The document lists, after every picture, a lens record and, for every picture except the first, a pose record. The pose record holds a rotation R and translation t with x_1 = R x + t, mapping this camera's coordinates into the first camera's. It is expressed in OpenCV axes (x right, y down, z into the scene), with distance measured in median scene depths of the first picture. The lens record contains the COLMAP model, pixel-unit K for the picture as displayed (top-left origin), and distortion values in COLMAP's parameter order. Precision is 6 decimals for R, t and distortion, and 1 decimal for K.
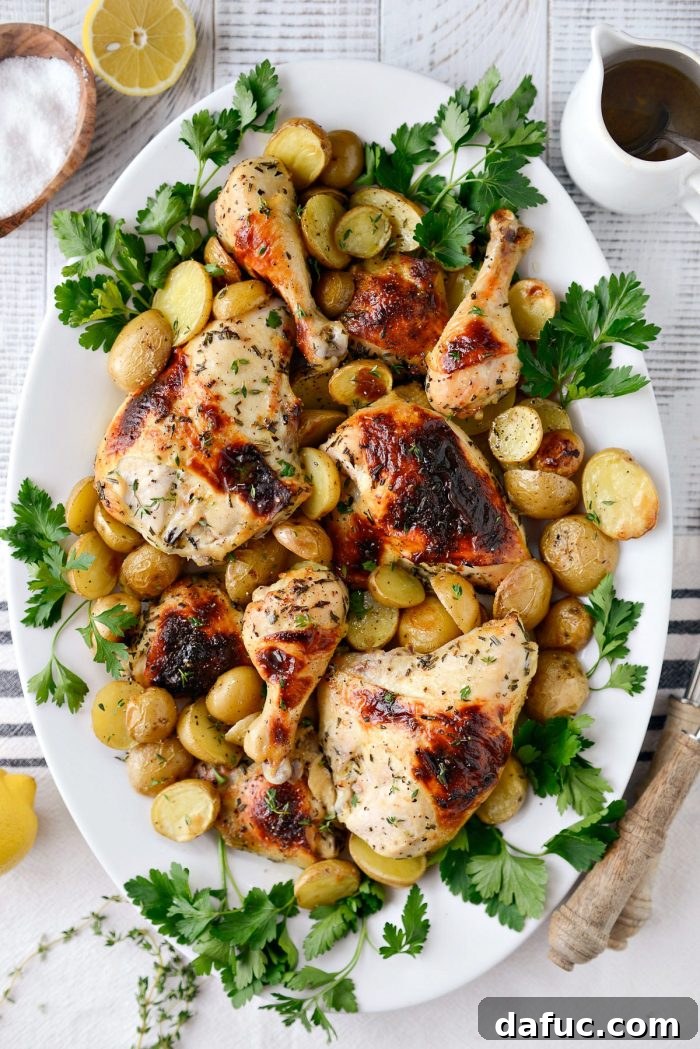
lens RADIAL K [[1618.5, 0, 350.0], [0, 1618.5, 524.5], [0, 0, 1]] dist [-0.047204, -0.002505]
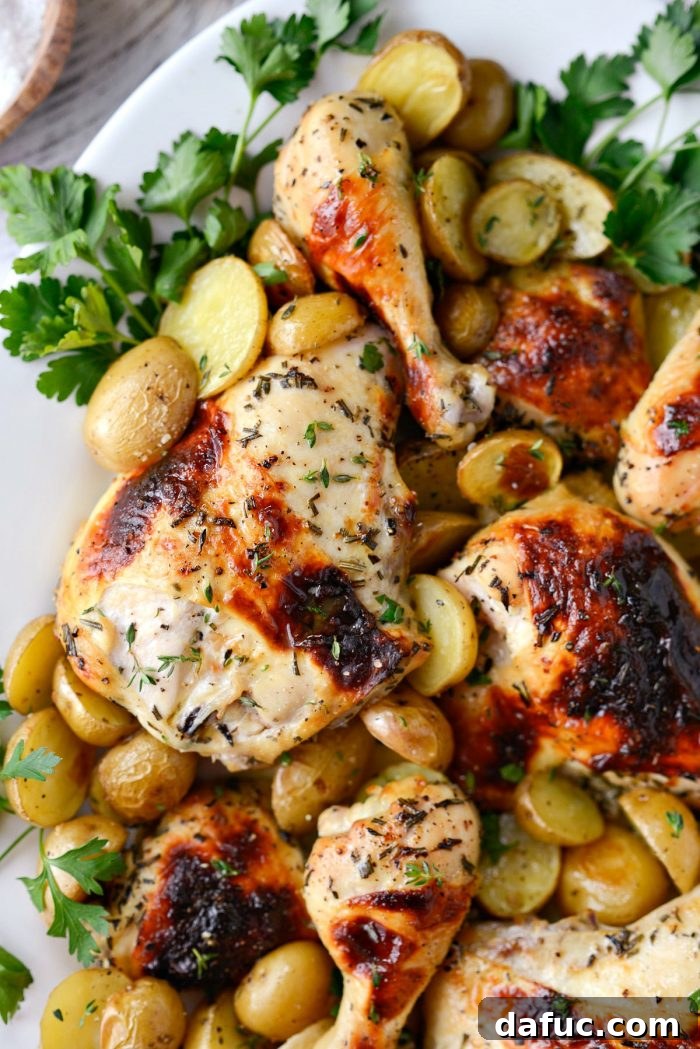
lens RADIAL K [[1666.6, 0, 350.0], [0, 1666.6, 524.5], [0, 0, 1]] dist [-0.089219, 0.076496]
pose [[0.995679, 0.025332, 0.089342, -0.107699], [-0.019214, 0.997453, -0.068685, -0.023426], [-0.090854, 0.066671, 0.993630, 0.394562]]
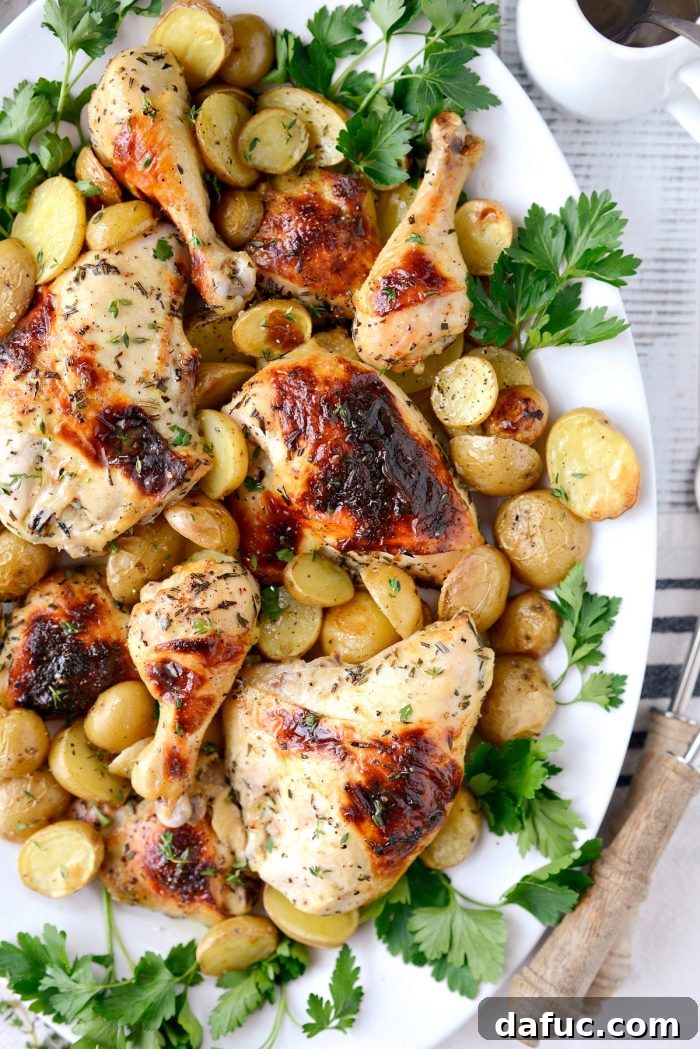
lens RADIAL K [[1618.5, 0, 350.0], [0, 1618.5, 524.5], [0, 0, 1]] dist [-0.047204, -0.002505]
pose [[0.998559, -0.009760, 0.052774, 0.001862], [0.008572, 0.999706, 0.022680, -0.008140], [-0.052980, -0.022195, 0.998349, 0.193060]]
